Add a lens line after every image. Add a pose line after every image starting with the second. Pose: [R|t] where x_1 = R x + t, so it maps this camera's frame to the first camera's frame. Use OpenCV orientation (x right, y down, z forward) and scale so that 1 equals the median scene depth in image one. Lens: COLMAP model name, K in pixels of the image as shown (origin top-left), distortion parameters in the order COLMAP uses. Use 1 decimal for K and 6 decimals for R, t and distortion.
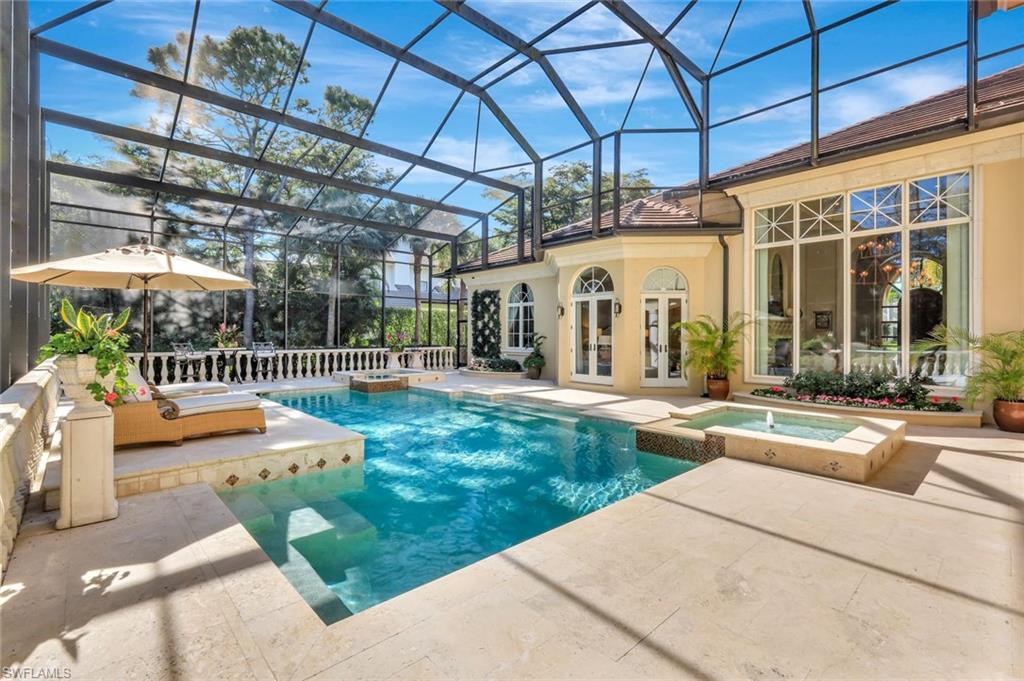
lens RADIAL K [[454.6, 0, 512.0], [0, 454.6, 340.5], [0, 0, 1]] dist [-0.001849, -0.000038]
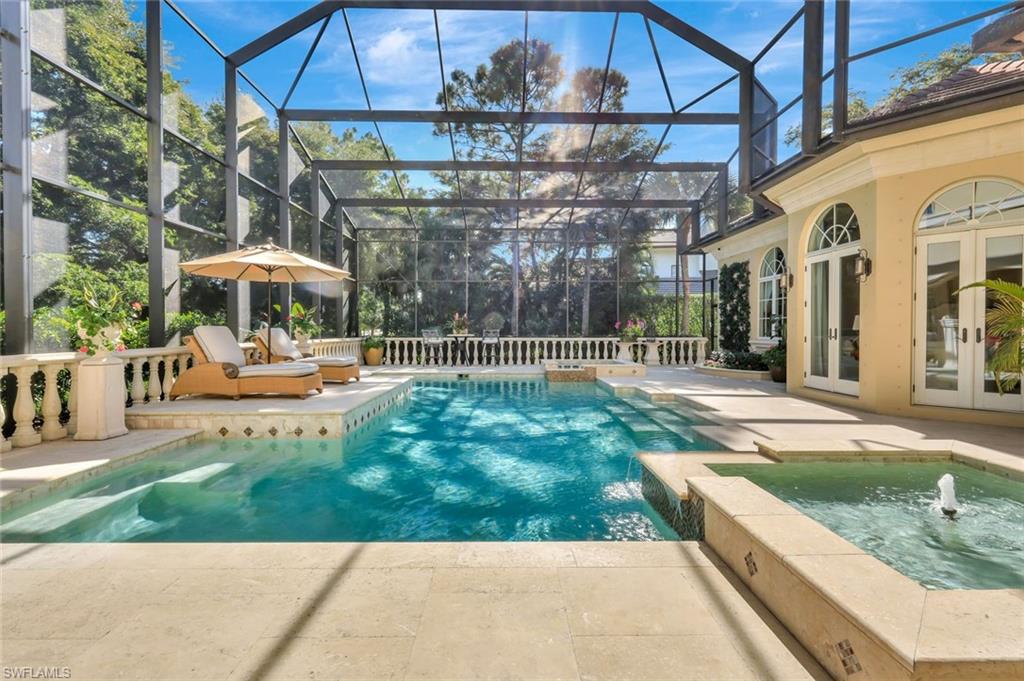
lens RADIAL K [[475.0, 0, 512.0], [0, 475.0, 340.5], [0, 0, 1]] dist [0.003156, 0.000241]
pose [[0.739806, 0.011457, -0.672722, 0.273419], [-0.005897, 0.999927, 0.010544, 0.018150], [0.672794, -0.003834, 0.739820, 0.207040]]
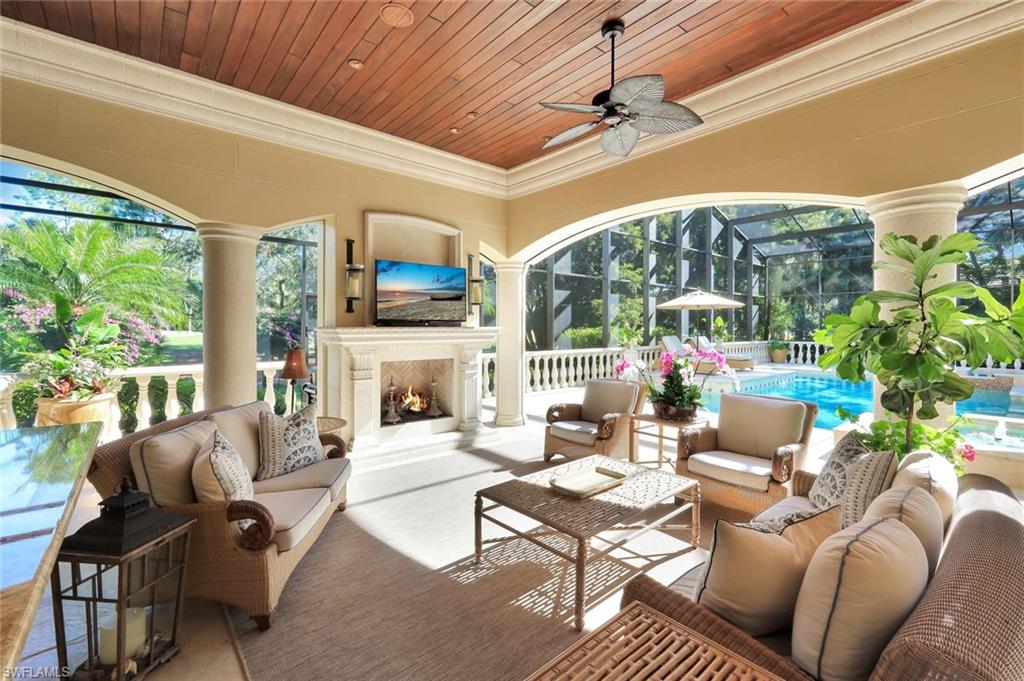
lens RADIAL K [[439.9, 0, 517.8], [0, 439.9, 325.8], [0, 0, 1]] dist [0.000124, 0.000192]
pose [[-0.040386, -0.011249, -0.999121, 0.674548], [-0.013236, 0.999855, -0.010722, 0.001486], [0.999096, 0.012791, -0.040529, 0.070559]]
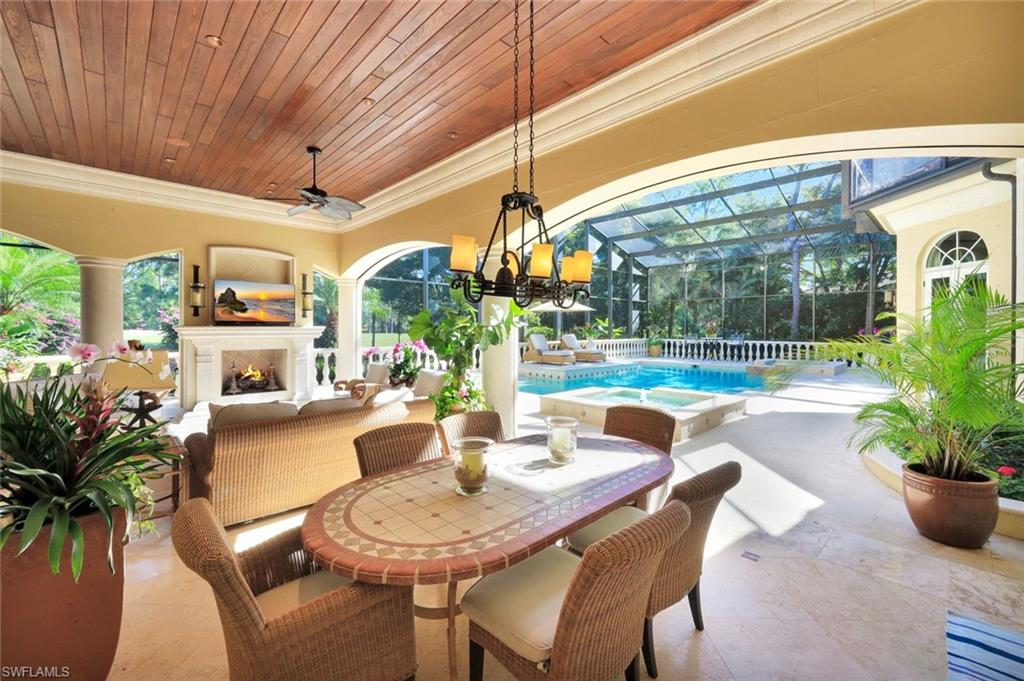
lens RADIAL K [[418.8, 0, 513.6], [0, 418.8, 329.2], [0, 0, 1]] dist [-0.001354, -0.000162]
pose [[0.017432, -0.003143, -0.999843, 0.824799], [-0.013489, 0.999903, -0.003378, 0.000538], [0.999757, 0.013546, 0.017388, 0.289802]]
